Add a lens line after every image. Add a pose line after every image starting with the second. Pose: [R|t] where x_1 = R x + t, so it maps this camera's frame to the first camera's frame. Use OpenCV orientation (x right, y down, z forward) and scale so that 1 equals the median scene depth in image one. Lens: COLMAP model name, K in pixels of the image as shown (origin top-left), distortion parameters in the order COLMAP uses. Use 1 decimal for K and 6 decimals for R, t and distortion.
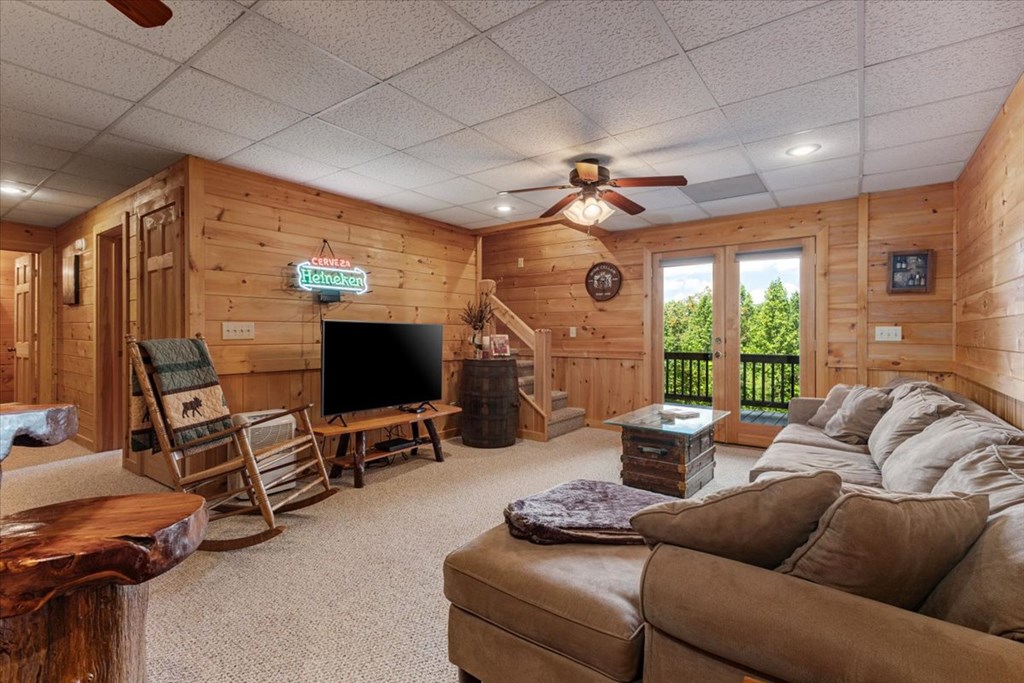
lens RADIAL K [[471.8, 0, 512.7], [0, 471.8, 336.9], [0, 0, 1]] dist [-0.002638, -0.000611]
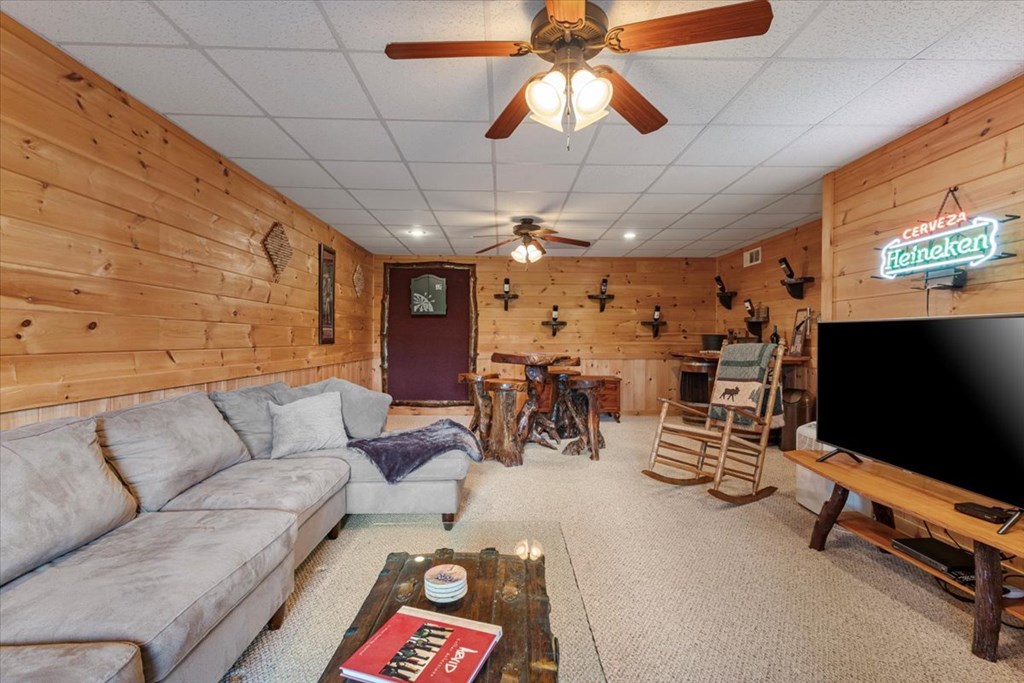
lens RADIAL K [[471.8, 0, 513.7], [0, 471.8, 340.7], [0, 0, 1]] dist [-0.002638, -0.000611]
pose [[-0.790750, 0.001042, -0.612138, 0.464606], [-0.003305, 0.999977, 0.005972, -0.006450], [0.612130, 0.006746, -0.790728, 1.200780]]
